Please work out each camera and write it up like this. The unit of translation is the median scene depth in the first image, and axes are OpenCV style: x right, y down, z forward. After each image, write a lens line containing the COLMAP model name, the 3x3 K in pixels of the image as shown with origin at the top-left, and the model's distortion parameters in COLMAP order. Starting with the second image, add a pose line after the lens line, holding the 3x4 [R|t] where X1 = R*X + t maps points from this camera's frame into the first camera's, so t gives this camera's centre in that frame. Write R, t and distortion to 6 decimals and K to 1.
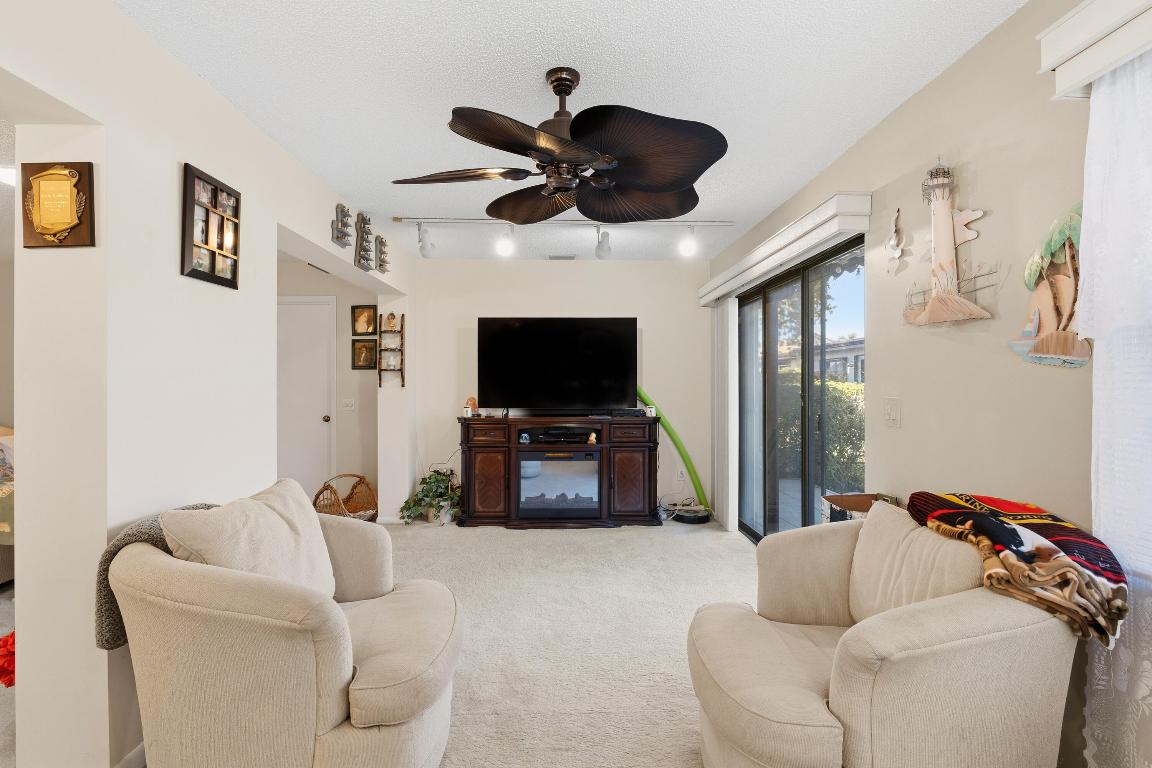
lens RADIAL K [[602.8, 0, 575.6], [0, 602.8, 383.7], [0, 0, 1]] dist [-0.007842, 0.001445]
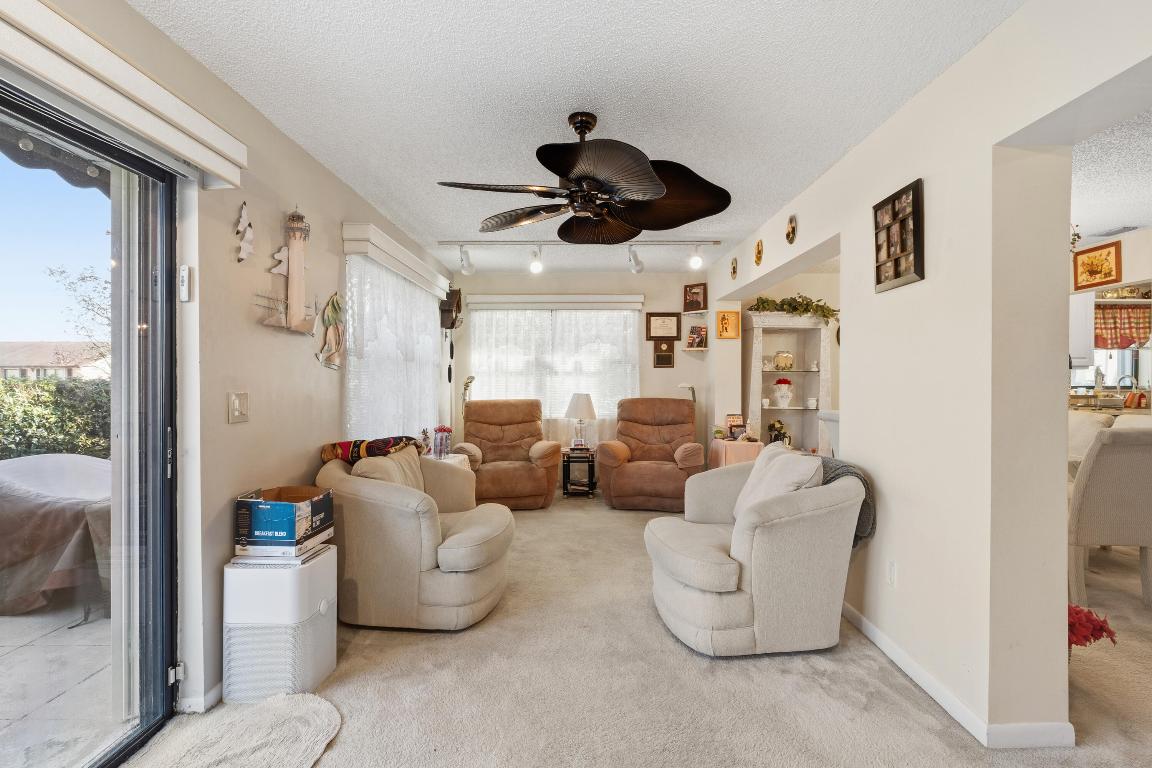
lens RADIAL K [[542.7, 0, 580.7], [0, 542.7, 381.9], [0, 0, 1]] dist [-0.000438, -0.000234]
pose [[-0.999986, 0.002549, 0.004600, -0.021998], [0.002565, 0.999990, 0.003530, 0.003783], [-0.004591, 0.003542, -0.999983, 2.072683]]
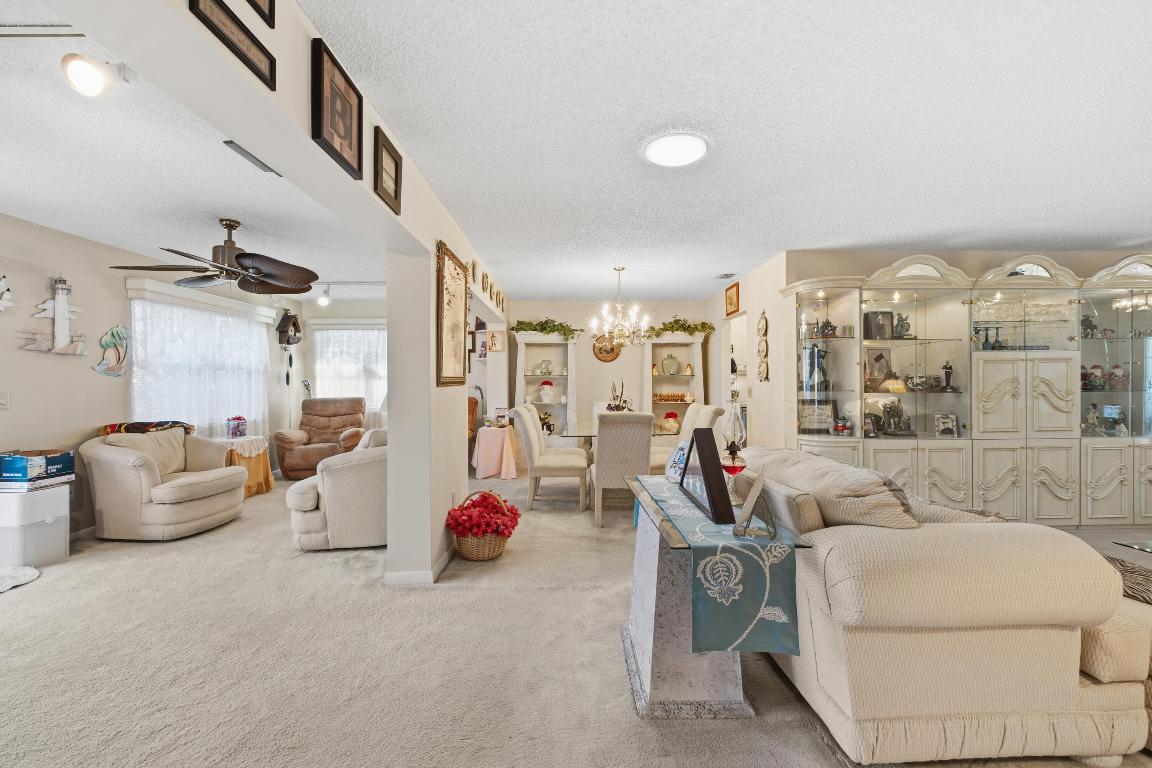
lens RADIAL K [[493.7, 0, 580.4], [0, 493.7, 385.5], [0, 0, 1]] dist [-0.000304, 0.000626]
pose [[-0.999906, 0.006797, -0.011942, -1.052110], [0.006721, 0.999957, 0.006373, 0.008960], [0.011985, 0.006292, -0.999908, 2.562803]]
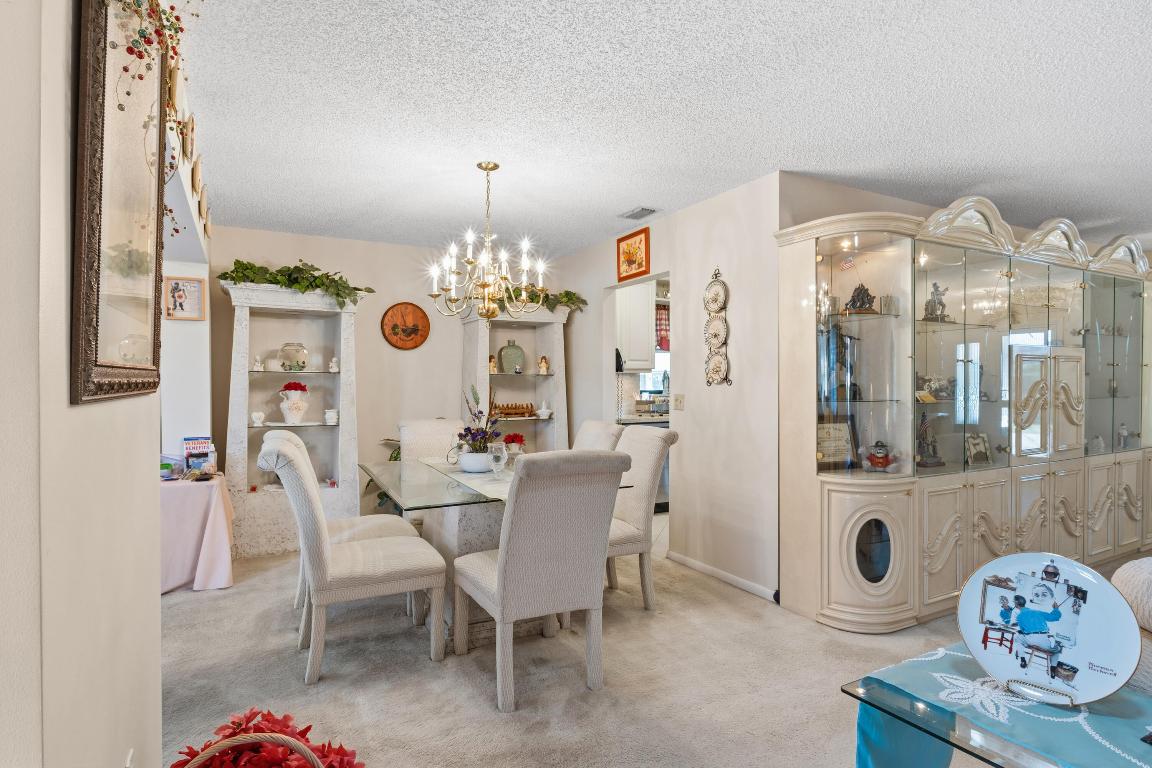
lens RADIAL K [[602.8, 0, 573.3], [0, 602.8, 387.7], [0, 0, 1]] dist [-0.007842, 0.001445]
pose [[-0.885790, 0.005695, -0.464050, -0.793995], [0.003087, 0.999975, 0.006379, 0.006588], [0.464075, 0.004218, -0.885786, 1.727369]]
